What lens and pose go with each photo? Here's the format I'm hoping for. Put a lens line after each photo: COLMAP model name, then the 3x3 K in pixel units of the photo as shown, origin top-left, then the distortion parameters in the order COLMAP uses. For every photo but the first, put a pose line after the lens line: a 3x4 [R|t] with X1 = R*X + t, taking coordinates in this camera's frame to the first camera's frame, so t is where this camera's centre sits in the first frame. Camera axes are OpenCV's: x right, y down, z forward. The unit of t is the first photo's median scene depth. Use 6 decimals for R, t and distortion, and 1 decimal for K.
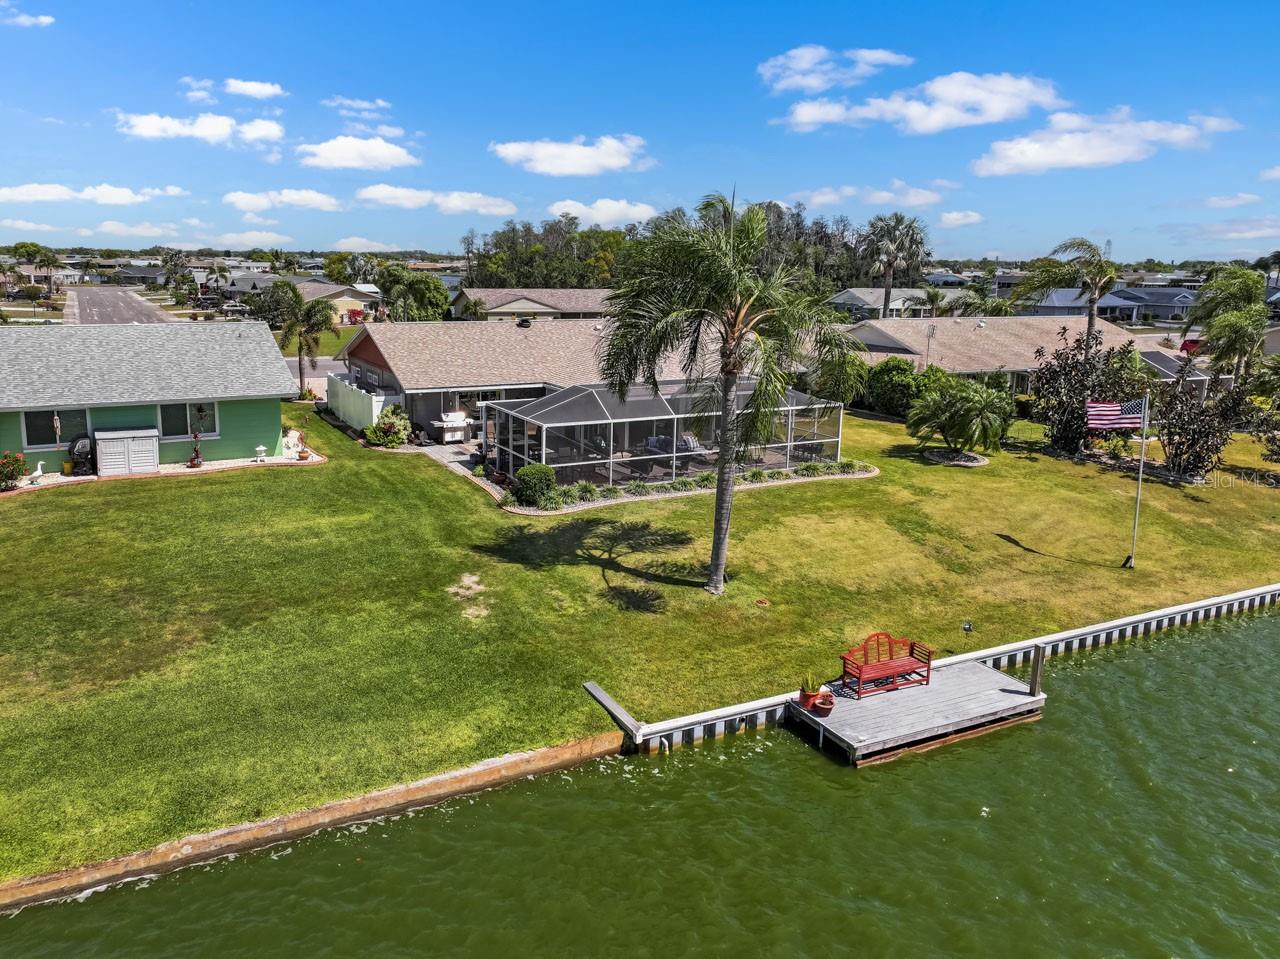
lens RADIAL K [[920.2, 0, 584.5], [0, 920.2, 431.4], [0, 0, 1]] dist [0.007203, 0.002556]
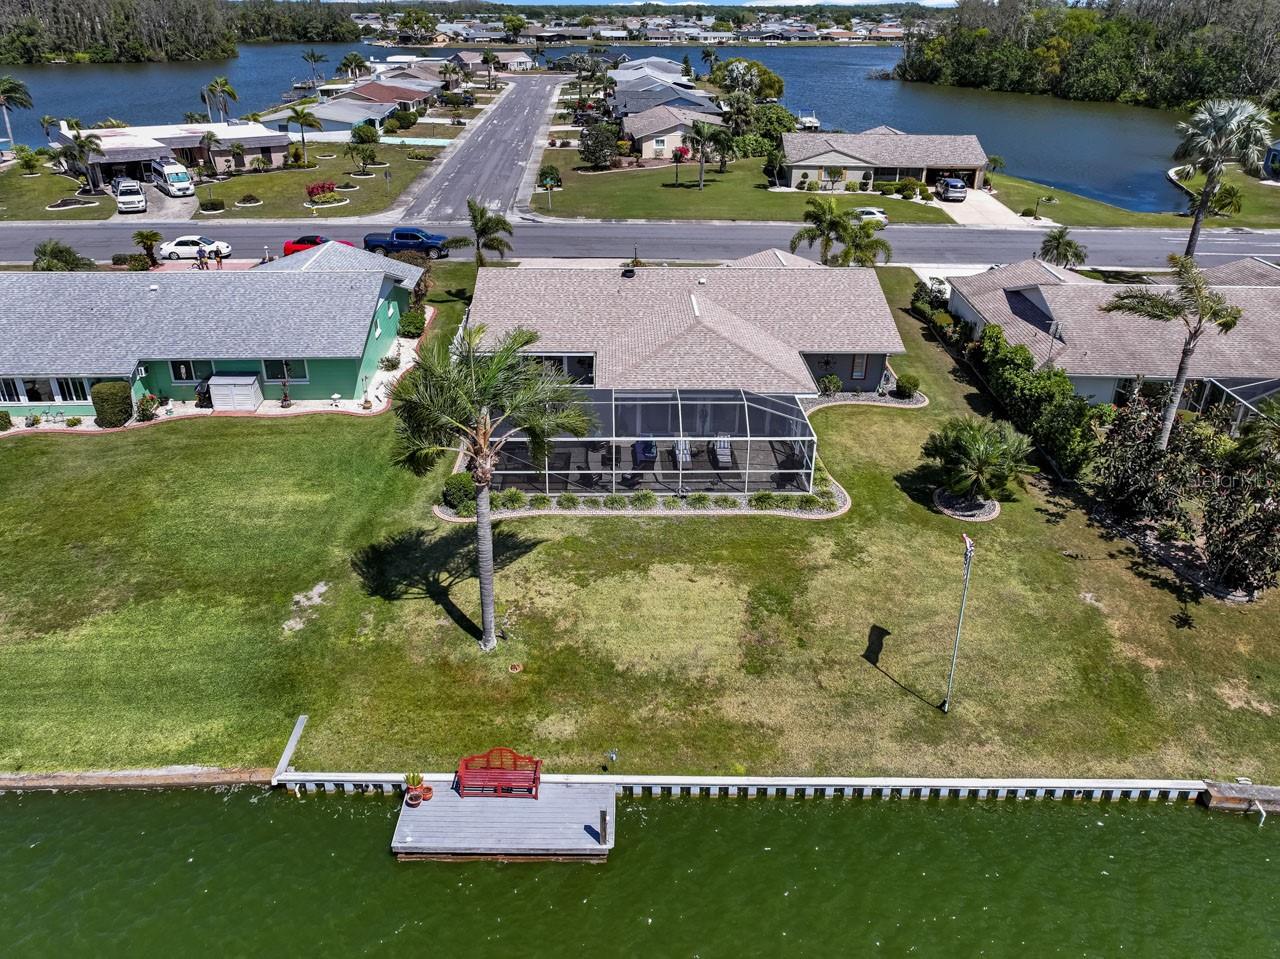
lens RADIAL K [[915.5, 0, 637.6], [0, 915.5, 423.7], [0, 0, 1]] dist [-0.003034, 0.021925]
pose [[0.902262, 0.171128, -0.395775, 0.551183], [-0.072161, 0.964854, 0.252683, -0.309372], [0.425106, -0.199427, 0.882901, 0.082105]]
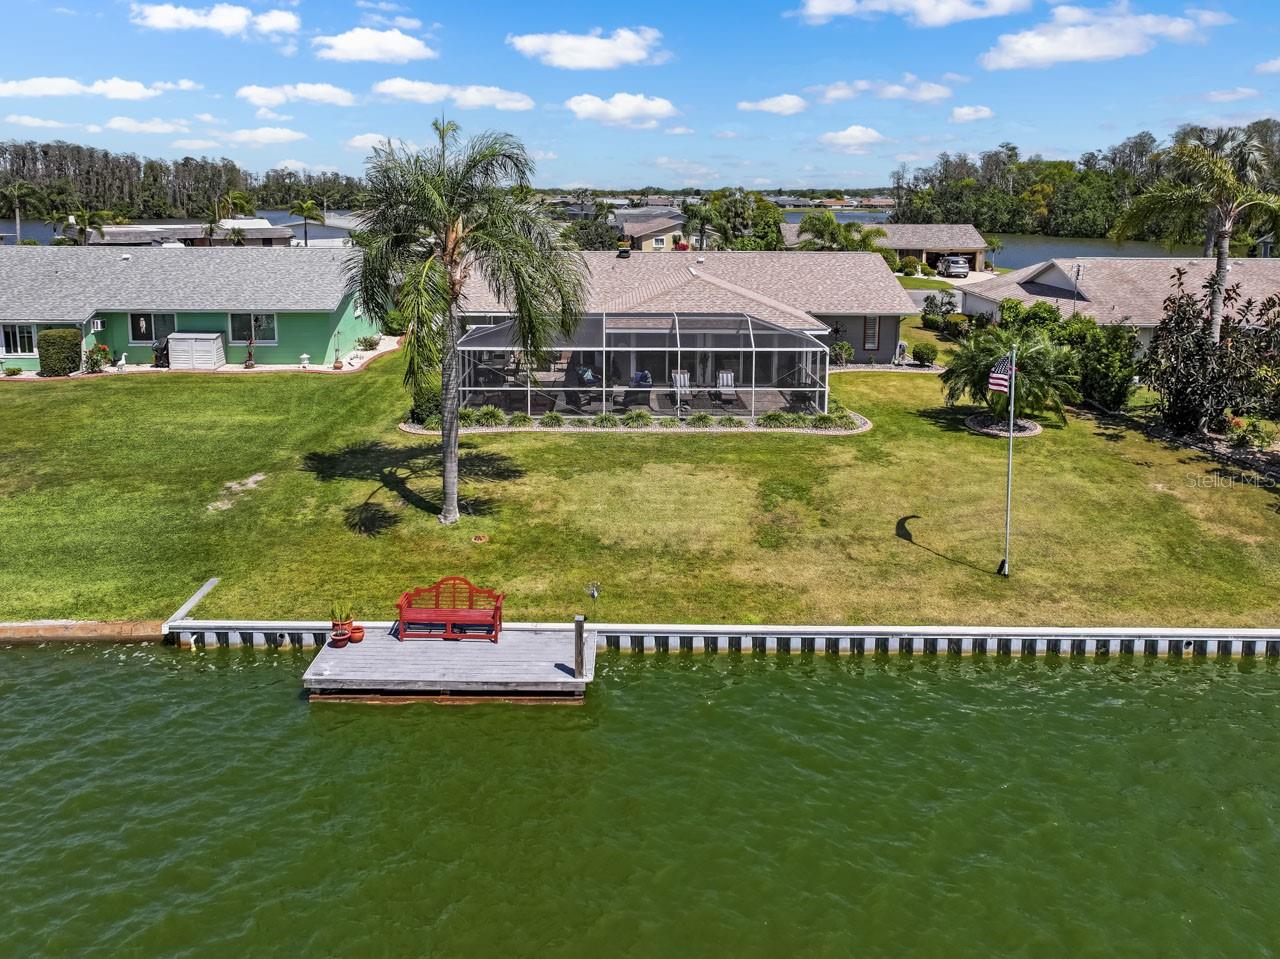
lens RADIAL K [[943.0, 0, 637.5], [0, 943.0, 322.8], [0, 0, 1]] dist [0.002250, 0.011624]
pose [[0.901242, 0.048038, -0.430646, 0.564848], [-0.070180, 0.996896, -0.035670, -0.011028], [0.427596, 0.062370, 0.901816, 0.127294]]
